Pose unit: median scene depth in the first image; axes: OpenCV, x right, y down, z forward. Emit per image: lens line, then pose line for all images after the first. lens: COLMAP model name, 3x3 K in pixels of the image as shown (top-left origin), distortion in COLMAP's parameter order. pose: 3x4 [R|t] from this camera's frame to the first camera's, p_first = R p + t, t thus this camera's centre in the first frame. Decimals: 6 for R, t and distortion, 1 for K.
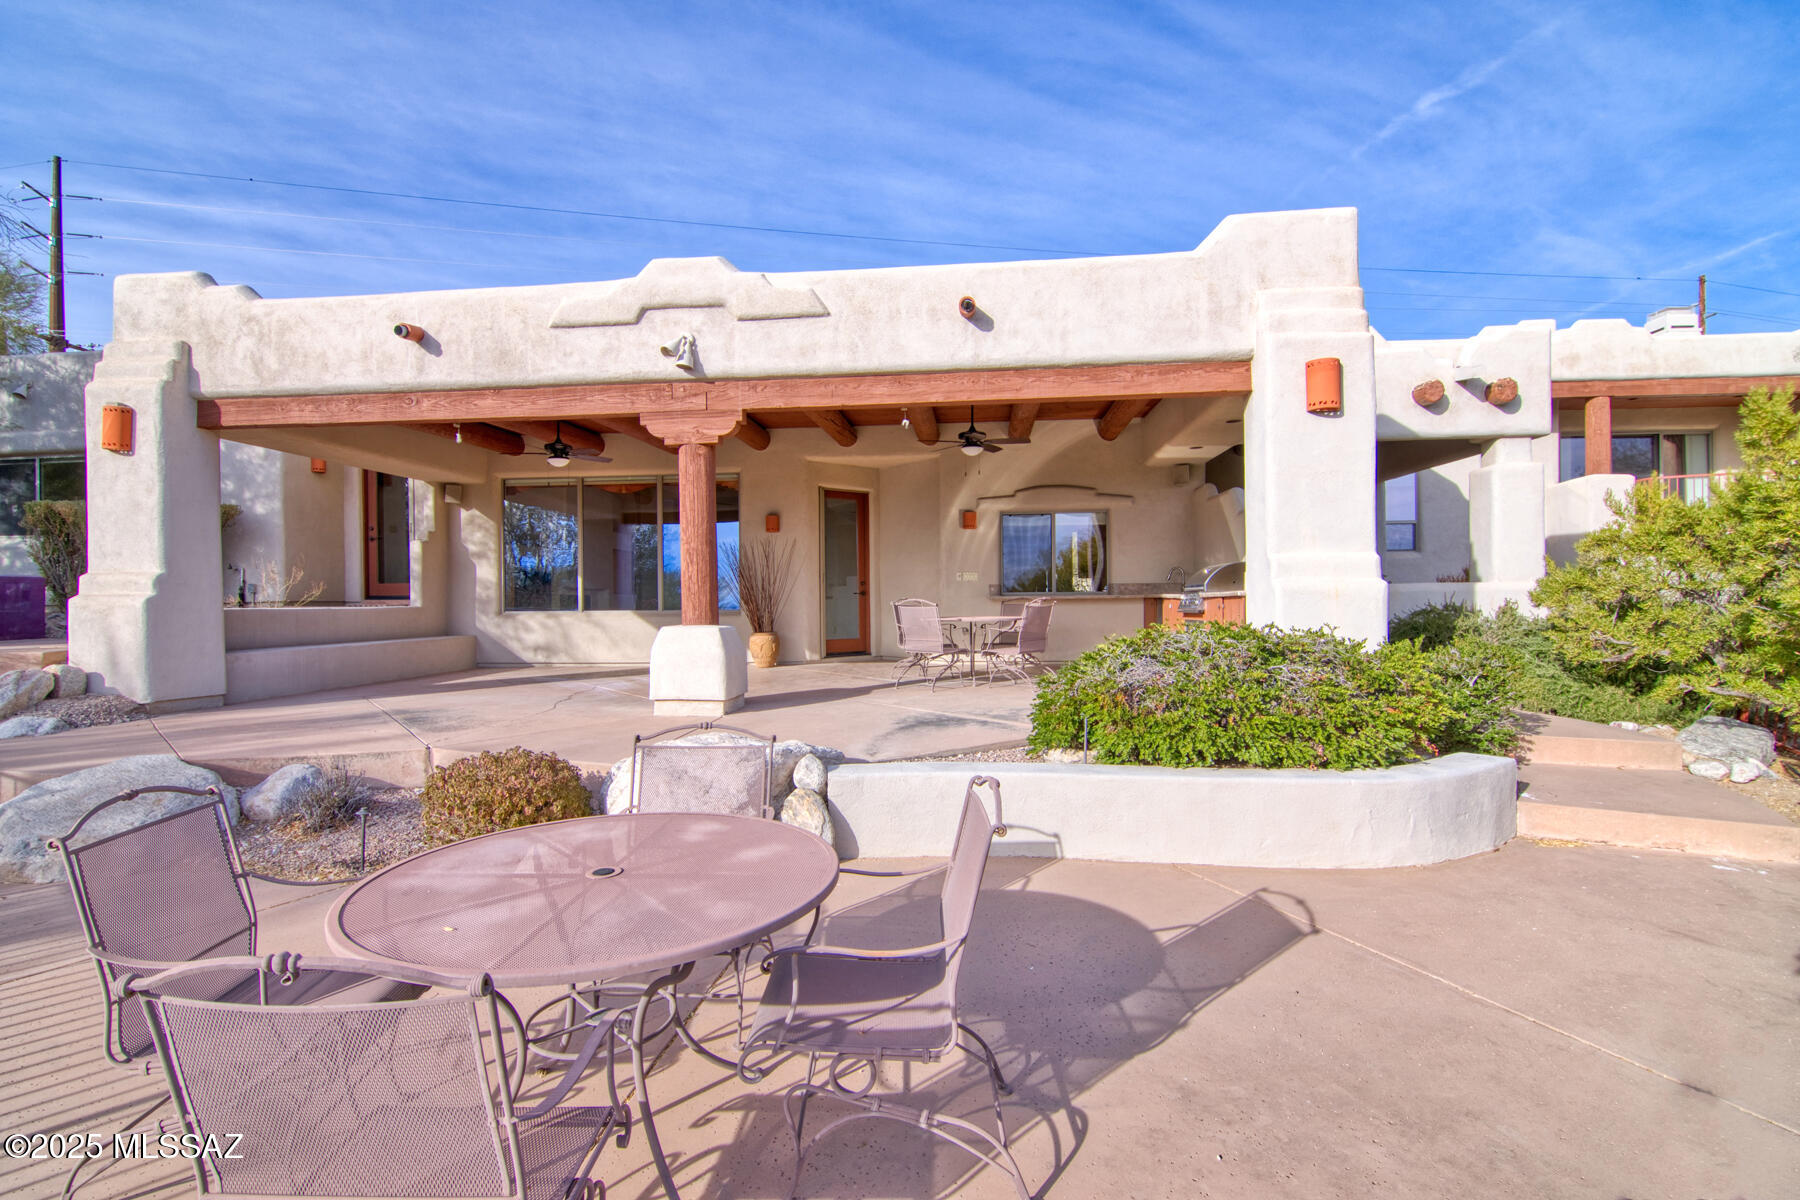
lens RADIAL K [[861.0, 0, 900.0], [0, 861.0, 600.0], [0, 0, 1]] dist [-0.000547, -0.014790]
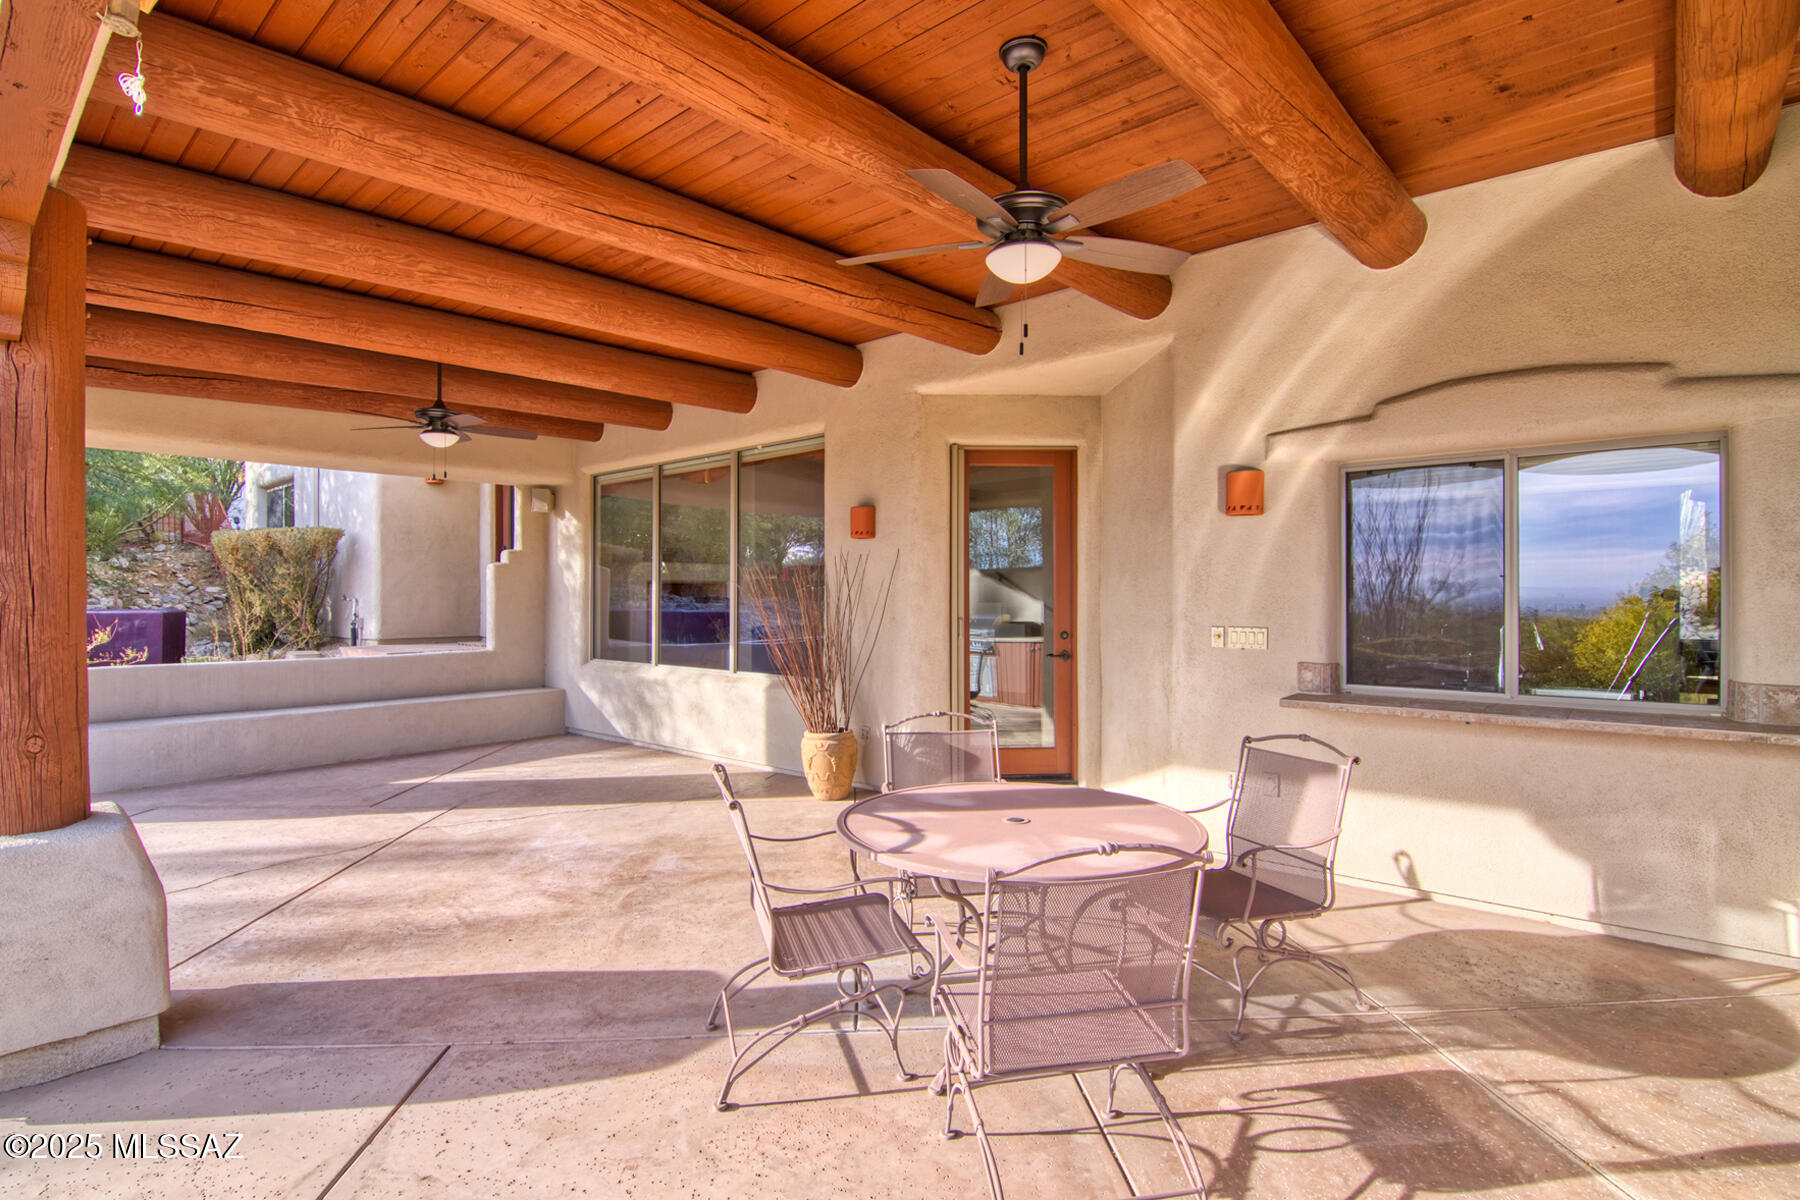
lens RADIAL K [[871.3, 0, 900.0], [0, 871.3, 600.0], [0, 0, 1]] dist [-0.001787, -0.000247]
pose [[0.808332, 0.012283, -0.588599, 0.300026], [-0.007442, 0.999916, 0.010648, -0.078319], [0.588680, -0.004227, 0.808355, 0.957496]]
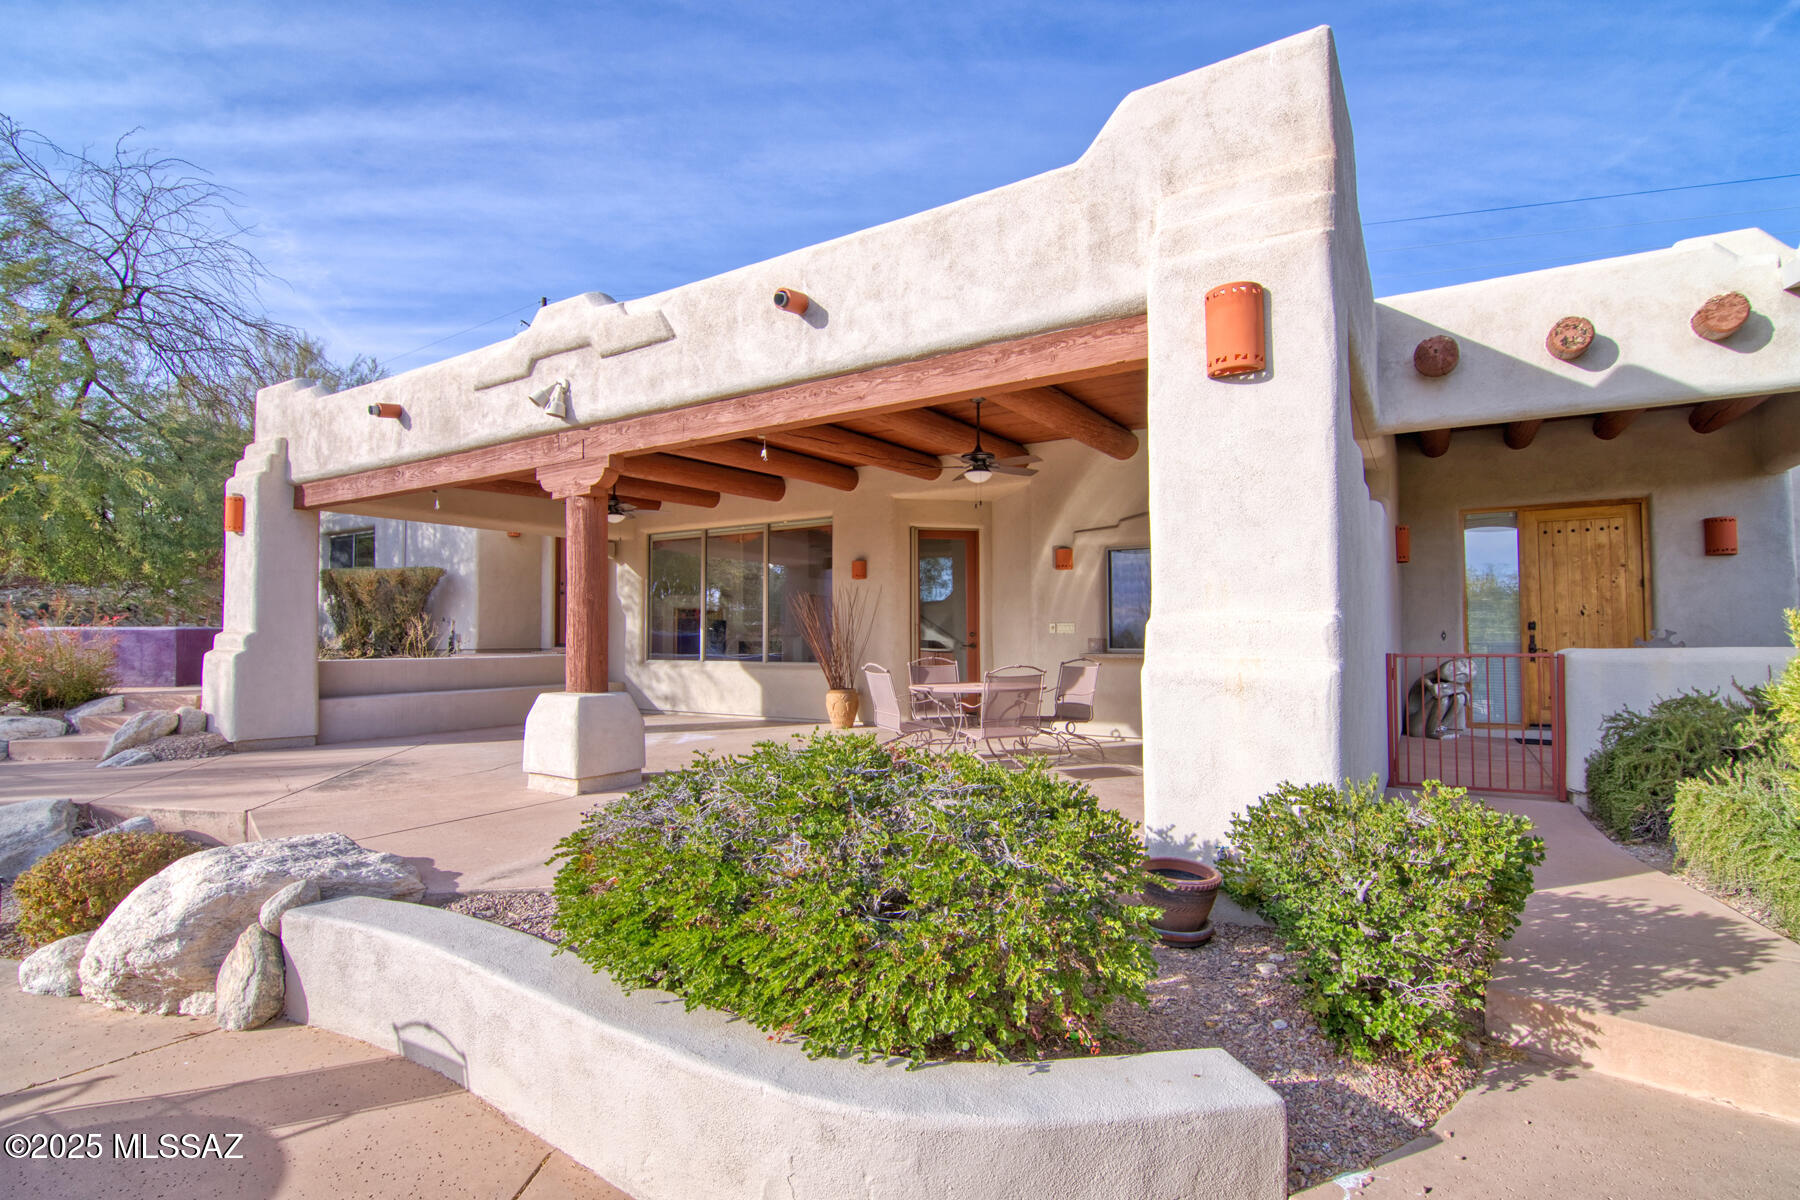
lens RADIAL K [[861.0, 0, 900.0], [0, 861.0, 600.0], [0, 0, 1]] dist [-0.000547, -0.014790]
pose [[0.895262, -0.012812, -0.445356, 0.487030], [-0.004862, 0.999246, -0.038519, -0.035686], [0.445514, 0.036649, 0.894525, 0.332528]]
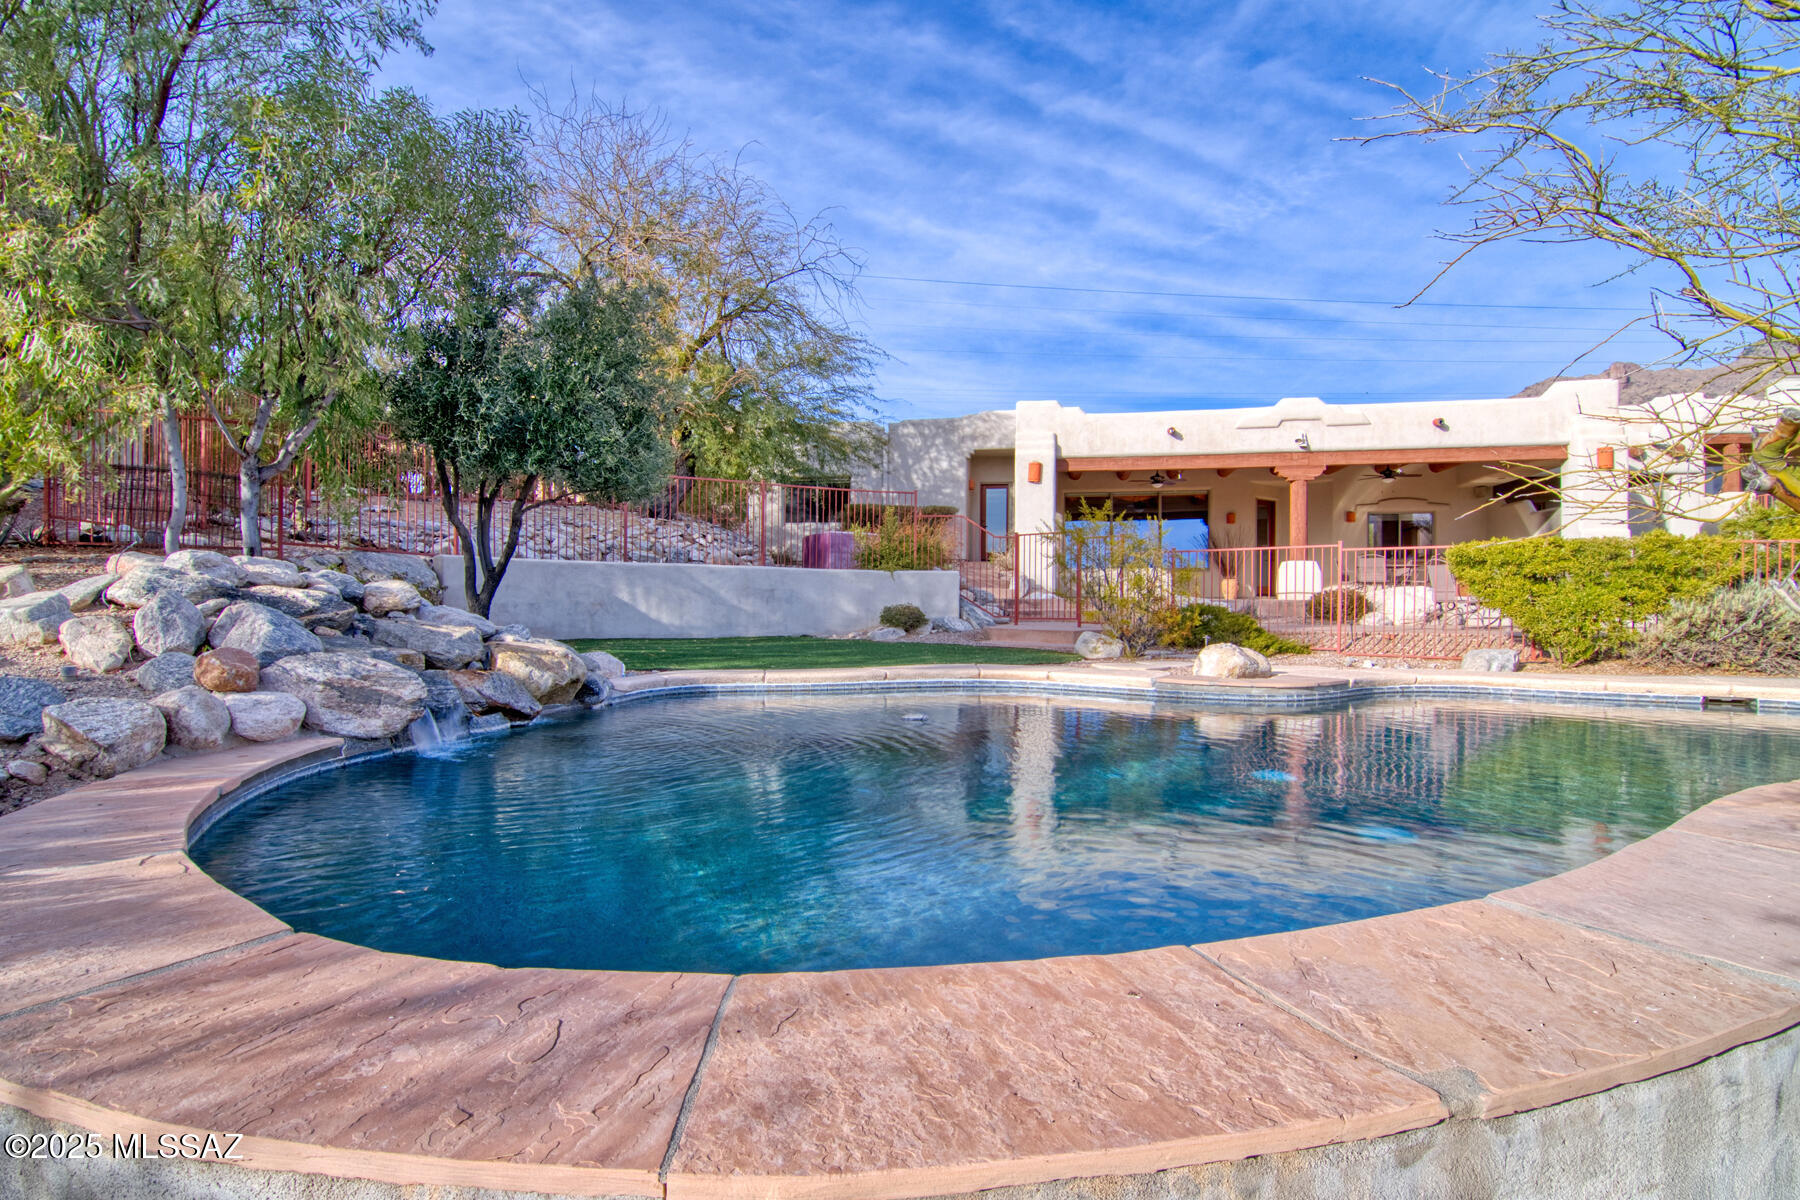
lens RADIAL K [[861.0, 0, 900.0], [0, 861.0, 600.0], [0, 0, 1]] dist [-0.000547, -0.014790]
pose [[0.995541, 0.011814, -0.093589, -1.074269], [-0.012536, 0.999896, -0.007137, 0.161628], [0.093495, 0.008279, 0.995585, -1.340086]]
